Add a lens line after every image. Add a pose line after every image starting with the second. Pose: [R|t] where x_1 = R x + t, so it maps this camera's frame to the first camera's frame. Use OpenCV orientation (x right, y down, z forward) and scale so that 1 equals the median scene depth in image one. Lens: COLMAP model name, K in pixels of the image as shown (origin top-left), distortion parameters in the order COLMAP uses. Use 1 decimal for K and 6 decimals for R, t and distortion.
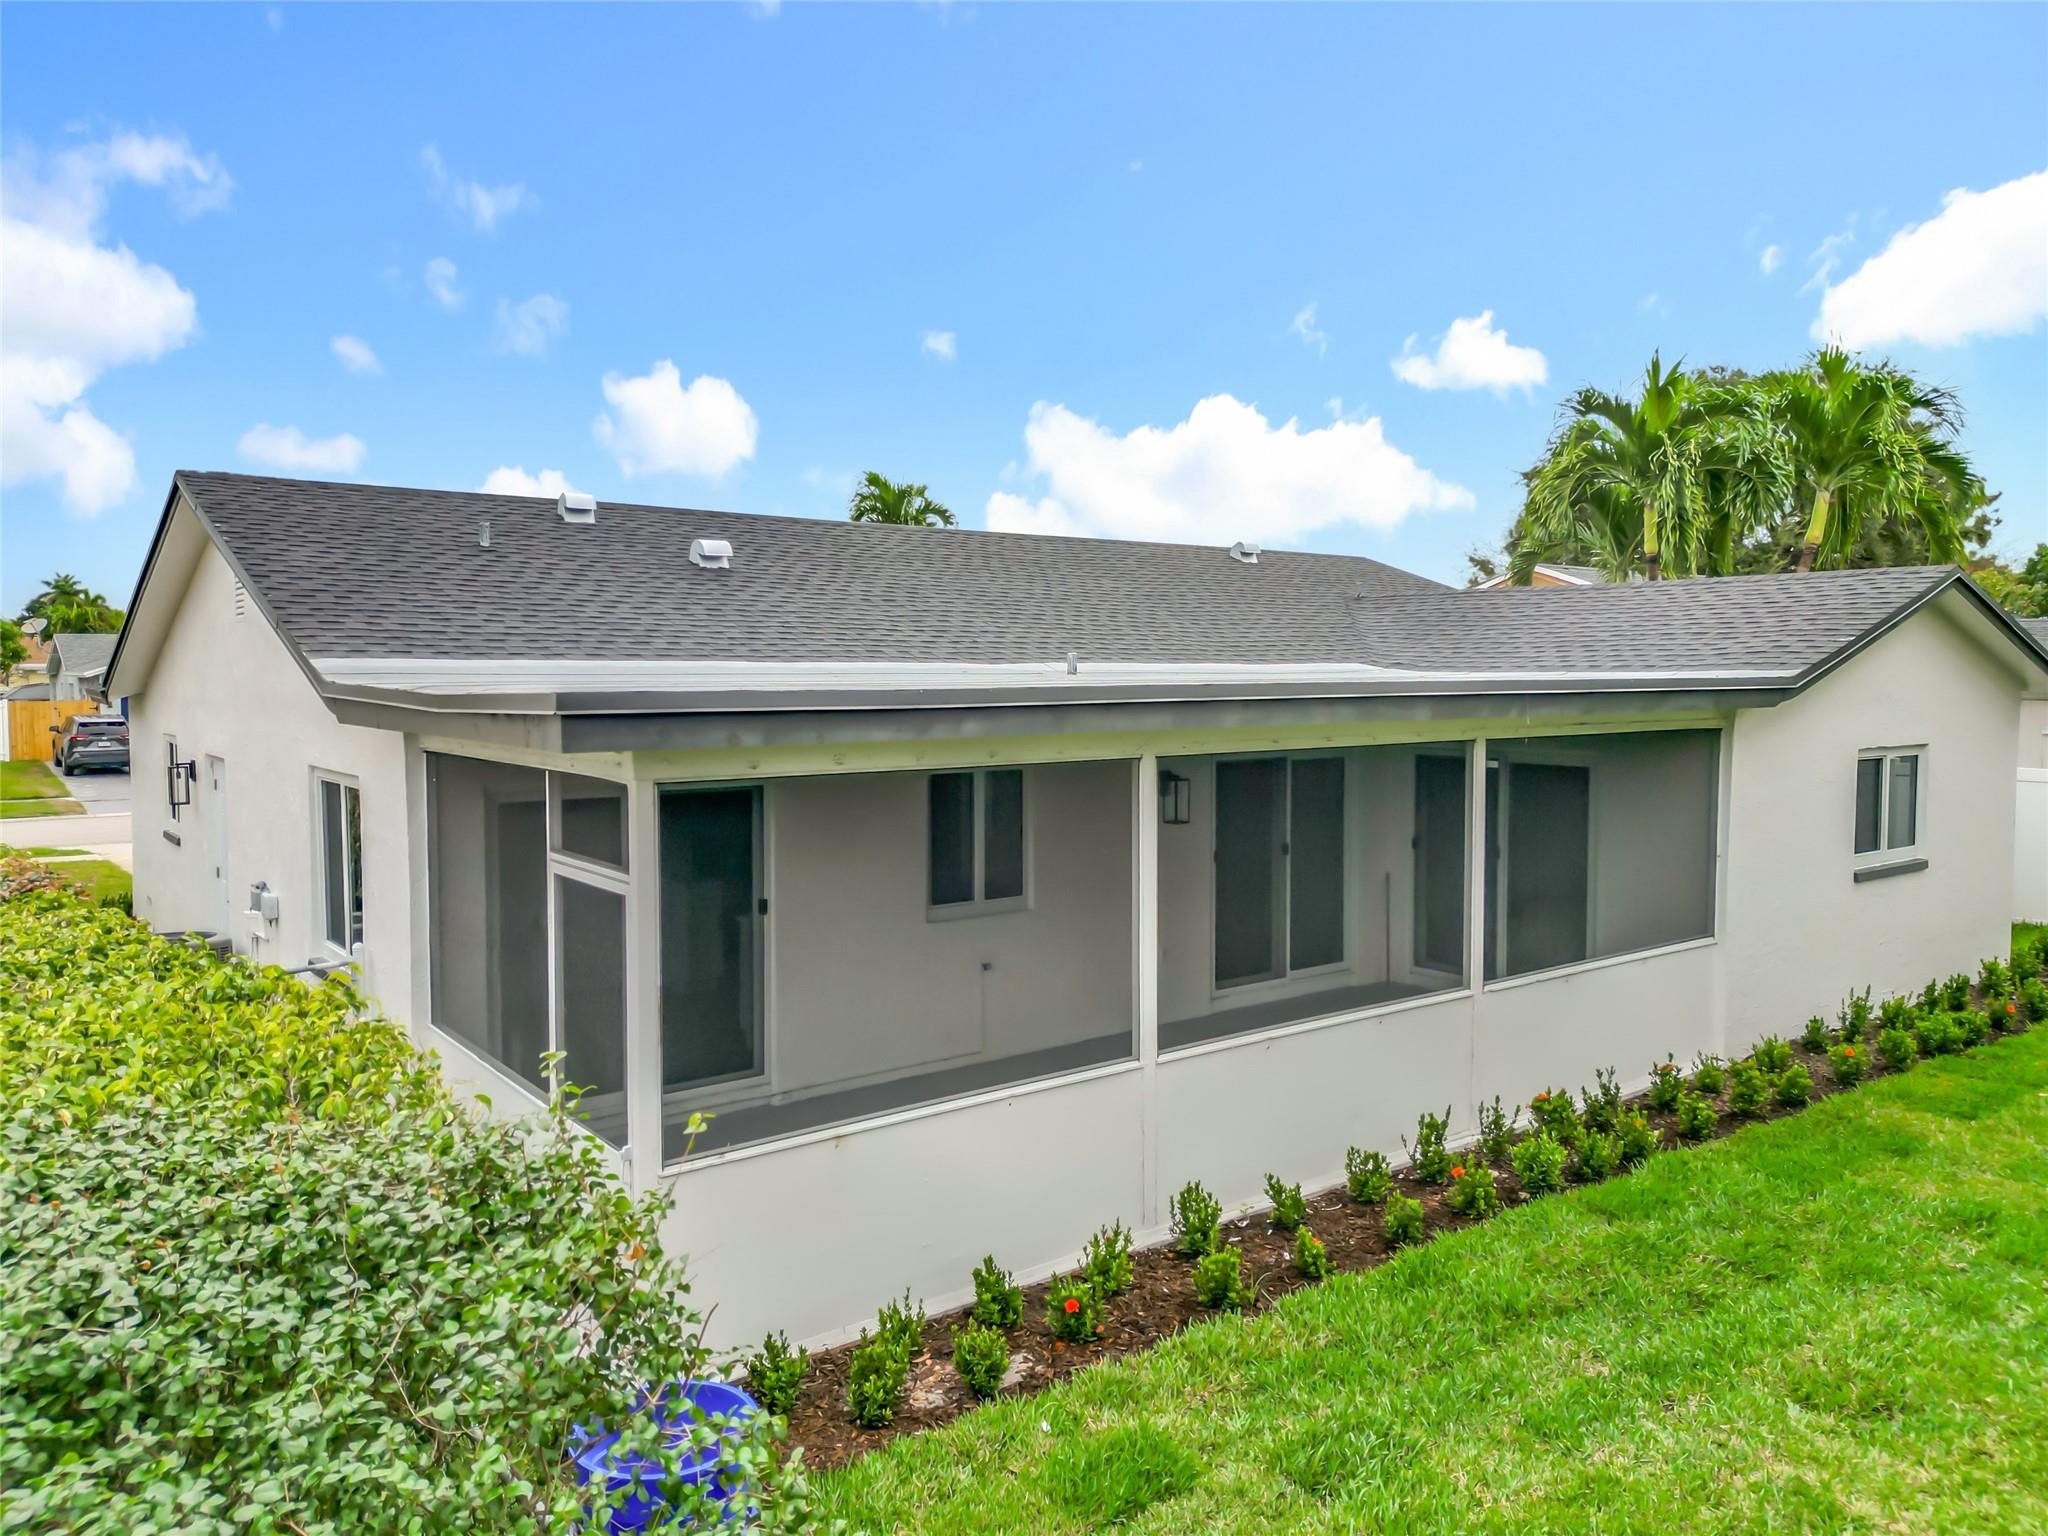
lens RADIAL K [[1456.9, 0, 1059.3], [0, 1456.9, 739.1], [0, 0, 1]] dist [0.054032, -0.073712]
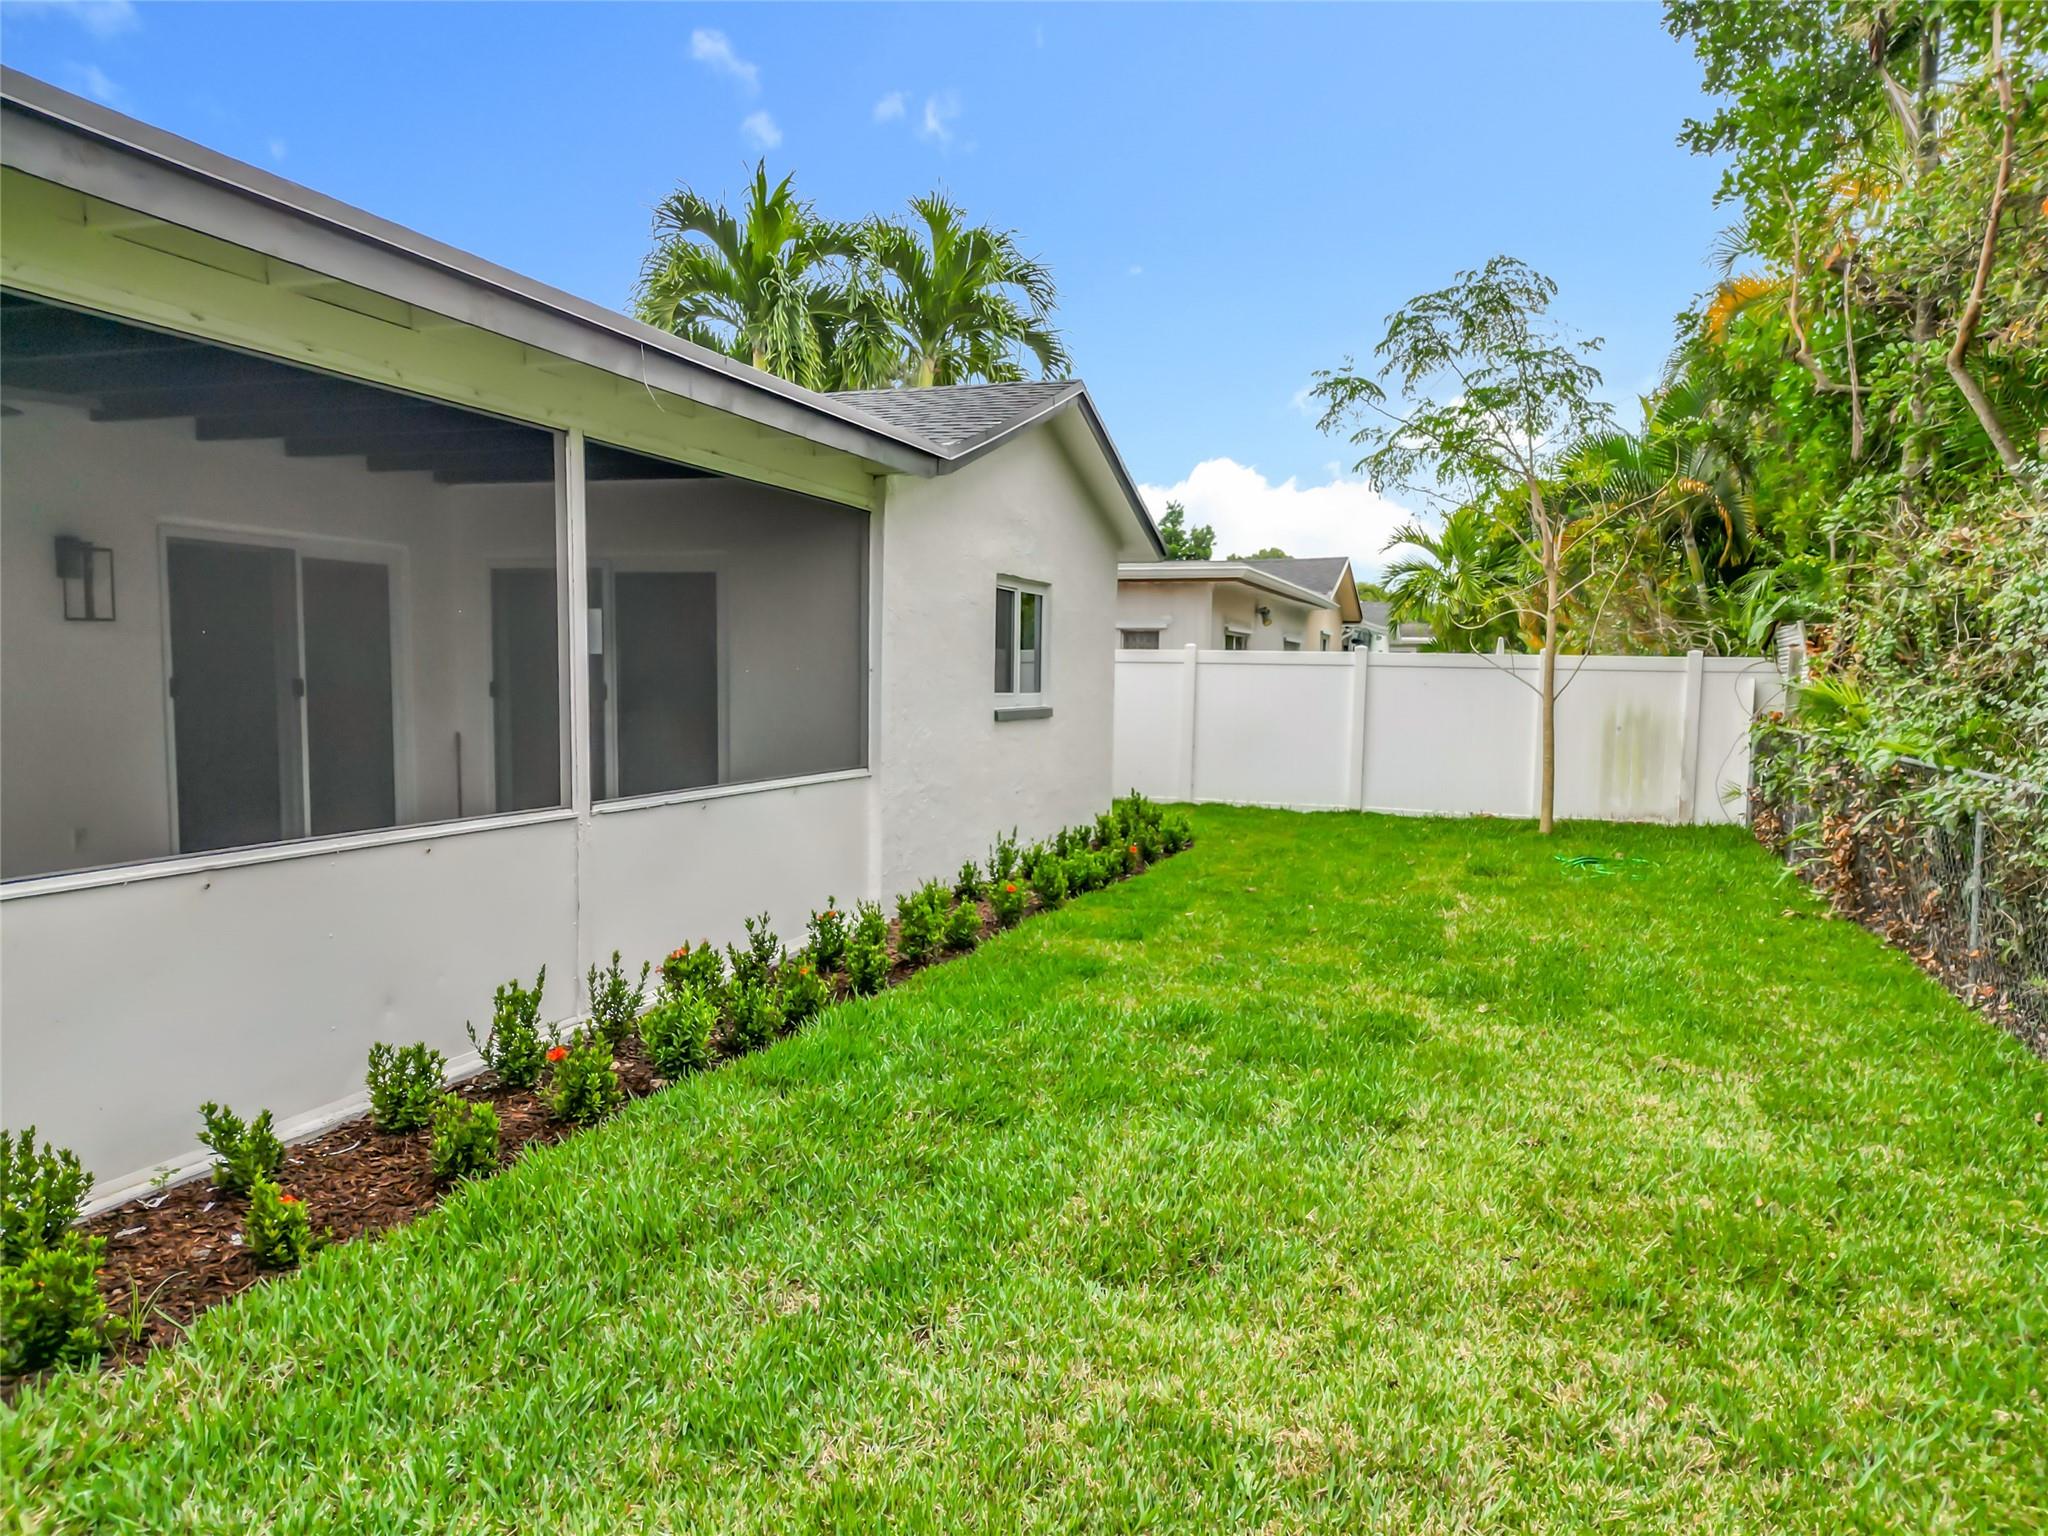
lens RADIAL K [[1472.8, 0, 1024.0], [0, 1472.8, 768.0], [0, 0, 1]] dist [0.061778, -0.079199]
pose [[0.841353, -0.037498, 0.539184, 0.101568], [0.022950, 0.999169, 0.033676, 0.155223], [-0.539999, -0.015959, 0.841515, 0.358082]]
